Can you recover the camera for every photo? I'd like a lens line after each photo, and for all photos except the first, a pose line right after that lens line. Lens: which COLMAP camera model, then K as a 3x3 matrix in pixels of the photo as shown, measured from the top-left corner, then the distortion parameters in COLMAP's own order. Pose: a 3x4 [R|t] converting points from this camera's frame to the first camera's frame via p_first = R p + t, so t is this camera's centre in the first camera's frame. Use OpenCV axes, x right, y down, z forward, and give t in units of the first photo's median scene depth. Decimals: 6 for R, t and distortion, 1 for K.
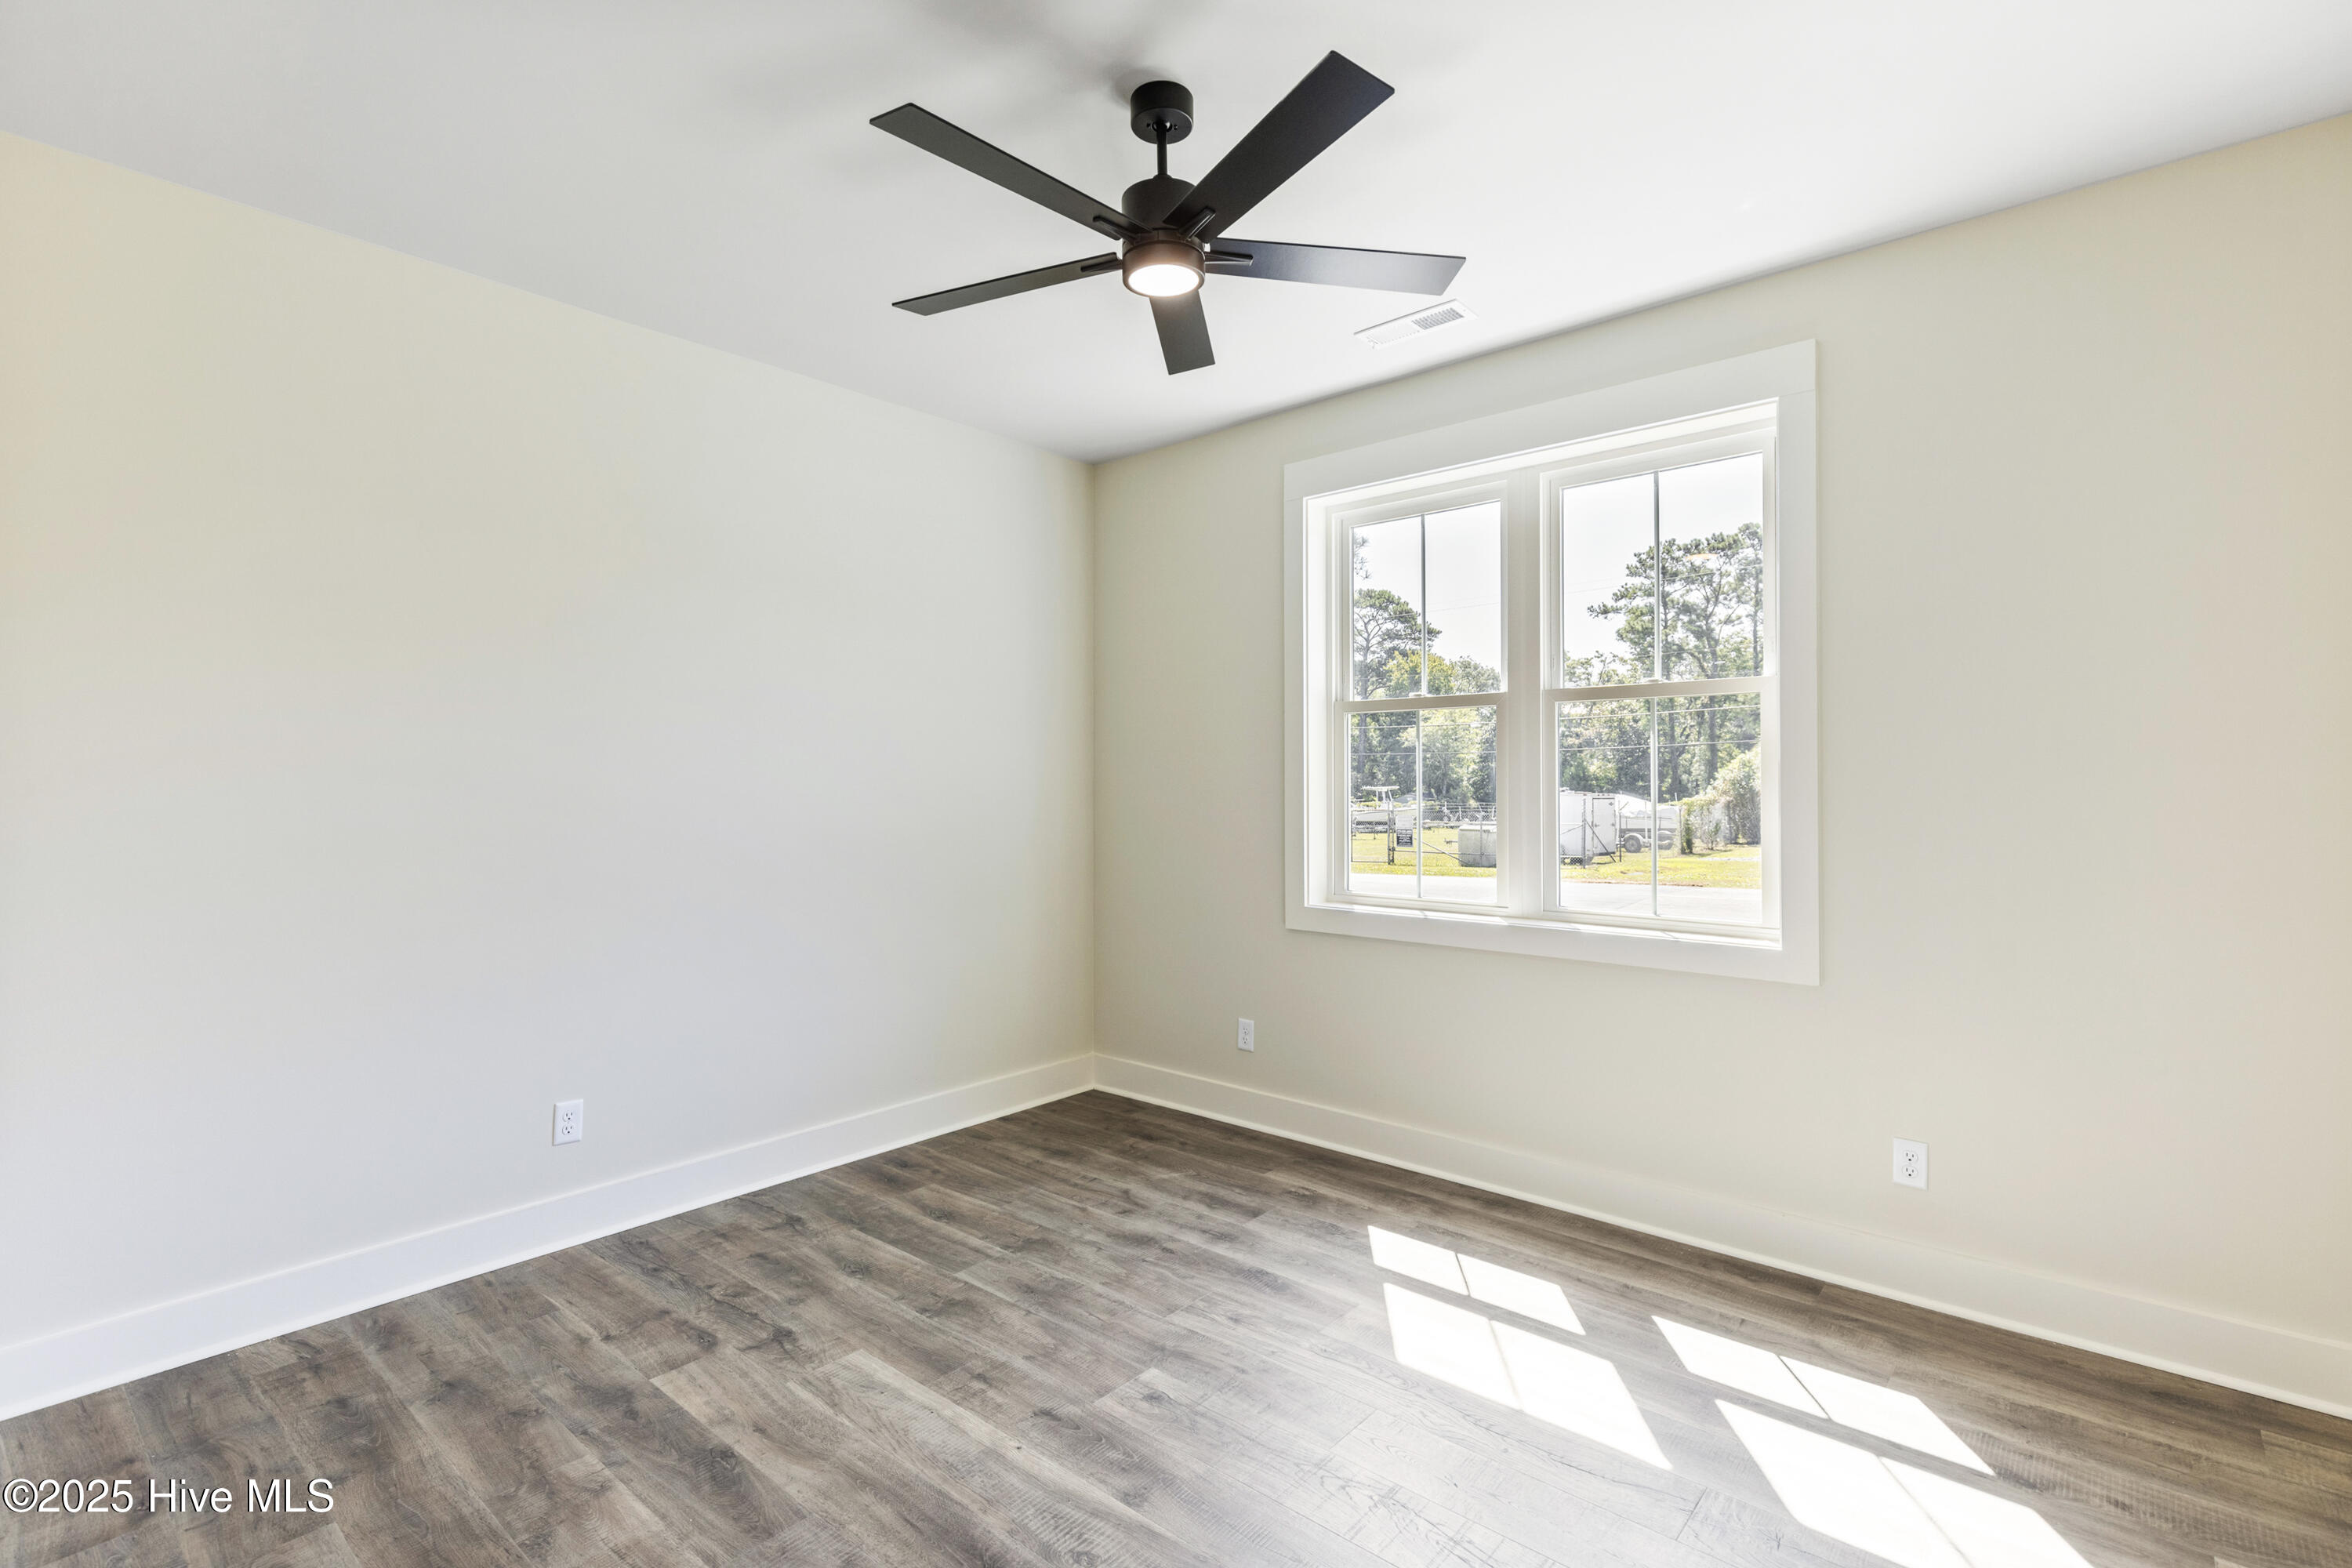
lens RADIAL K [[1072.9, 0, 1188.8], [0, 1072.9, 776.6], [0, 0, 1]] dist [0.013509, -0.002747]
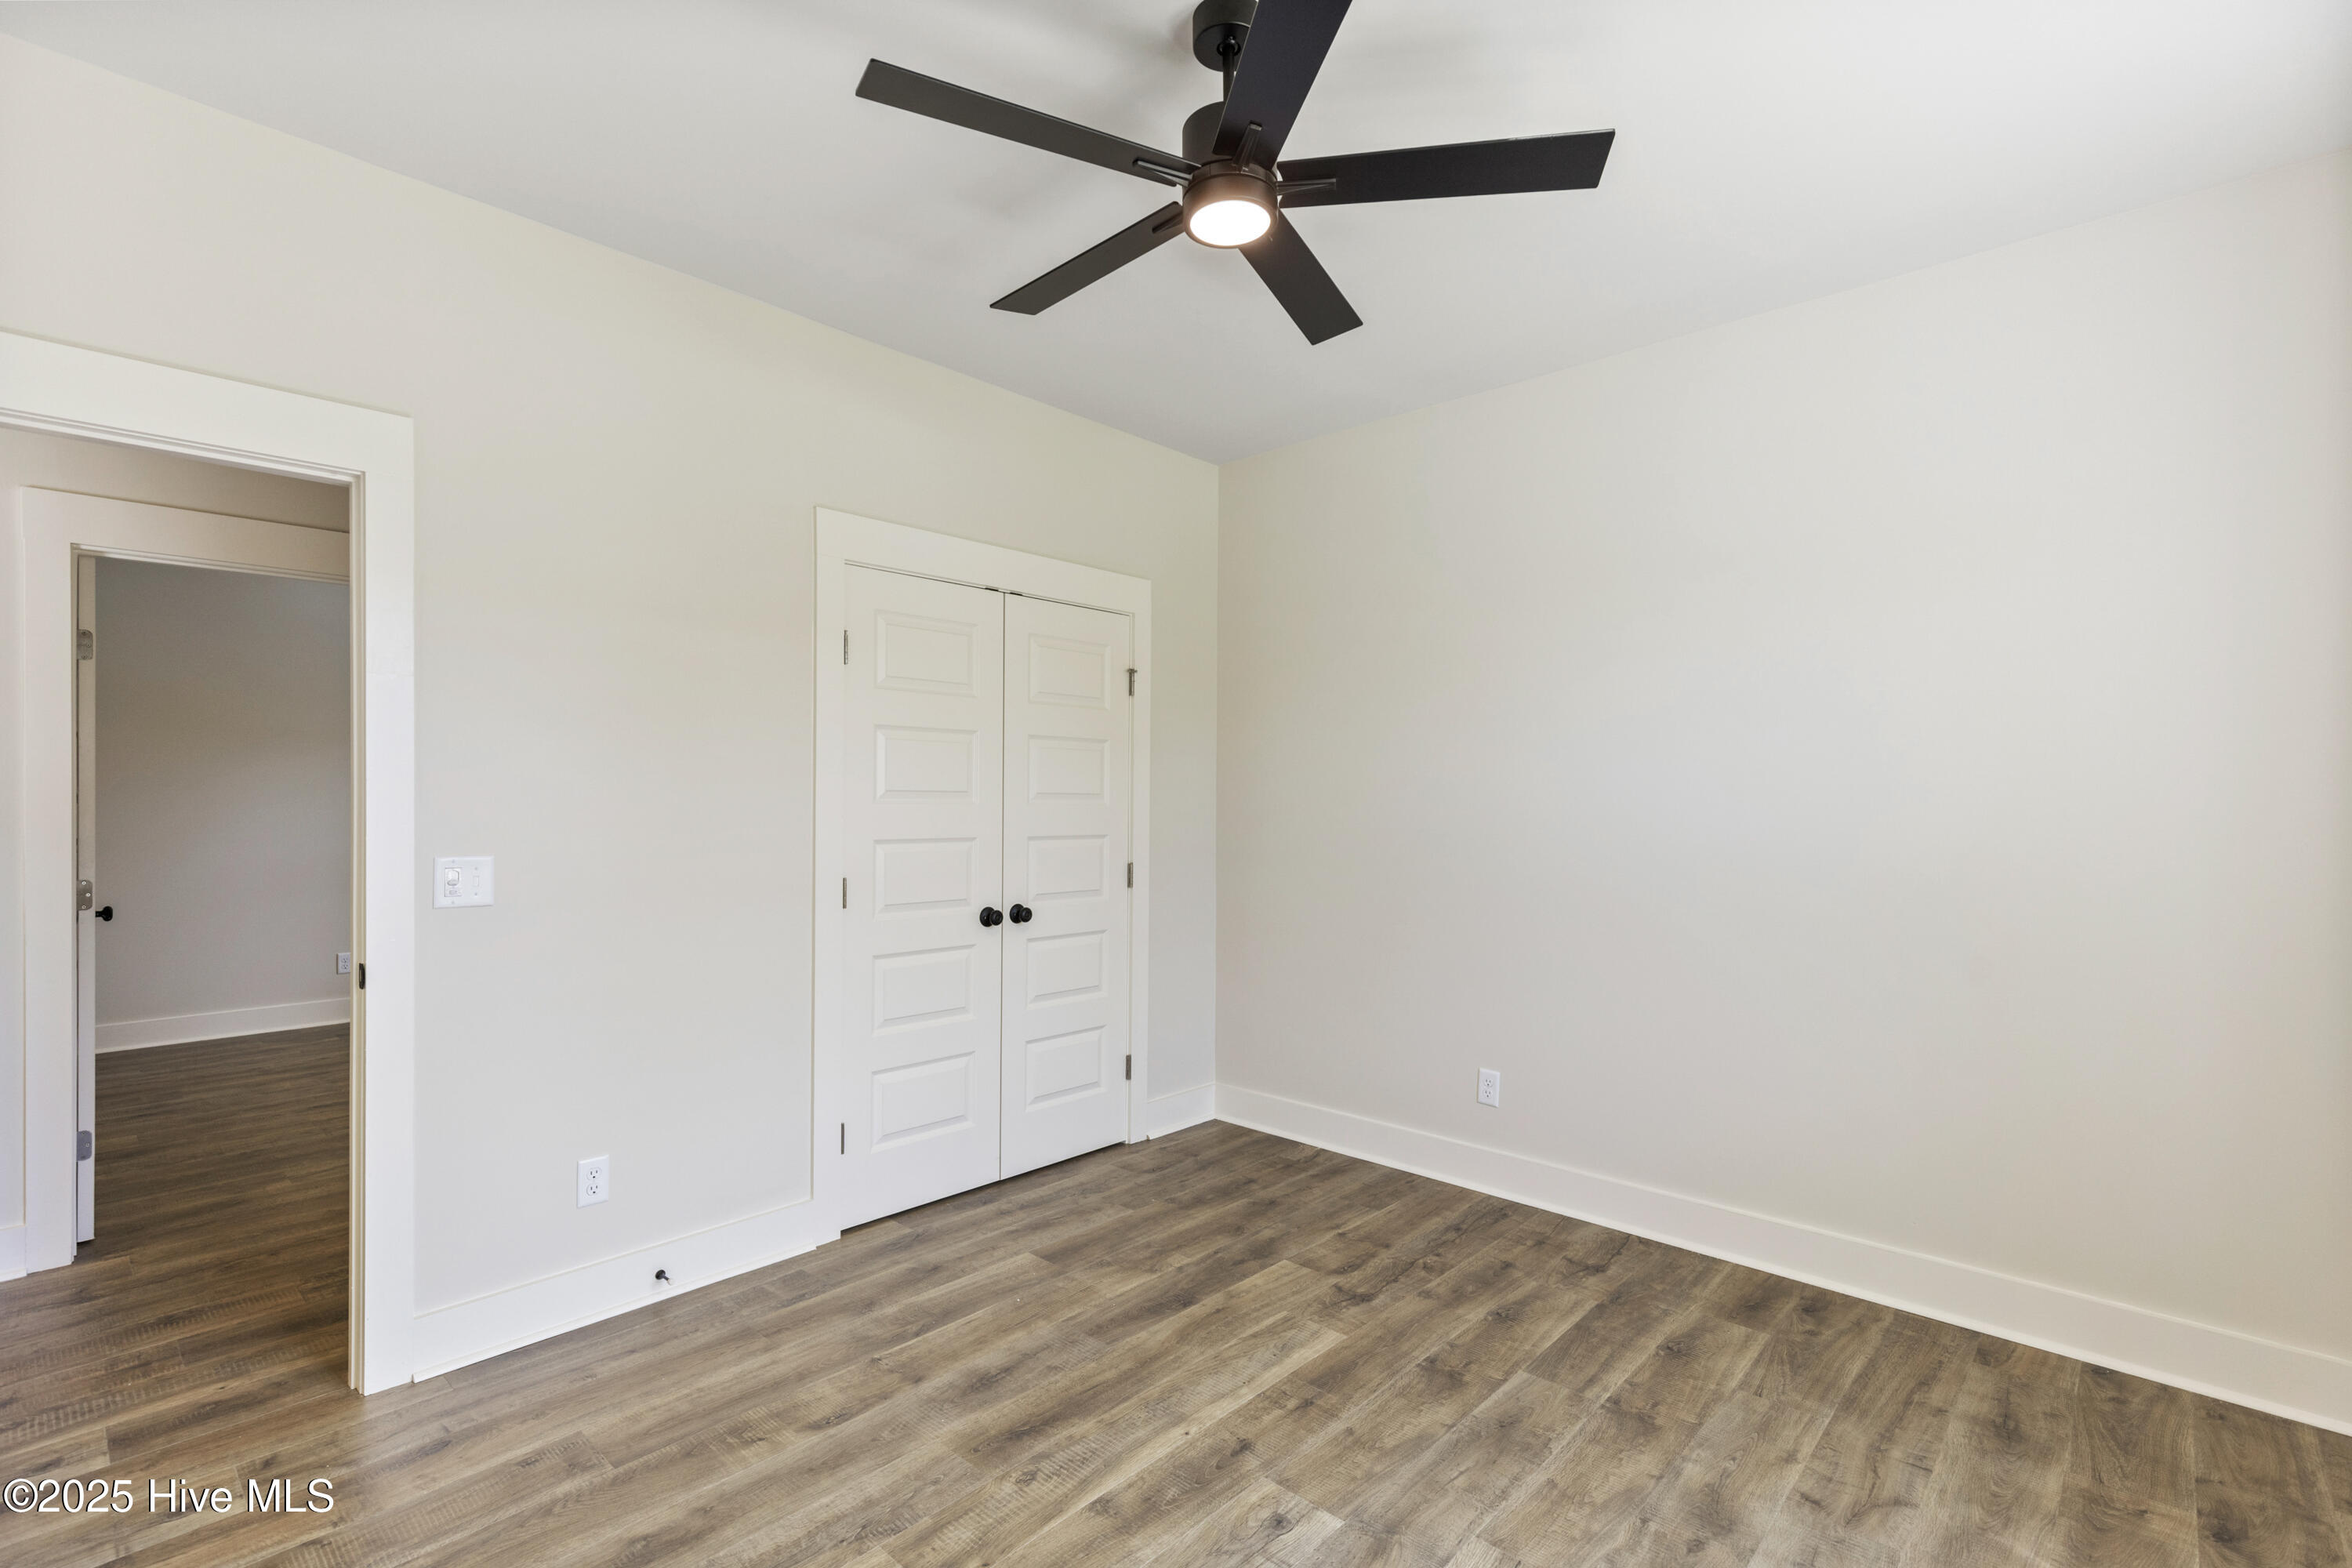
lens RADIAL K [[1072.9, 0, 1169.8], [0, 1072.9, 794.8], [0, 0, 1]] dist [0.013509, -0.002747]
pose [[-0.034045, 0.001824, -0.999419, 0.673990], [-0.000411, 0.999998, 0.001839, 0.000615], [0.999420, 0.000473, -0.034044, 0.774134]]
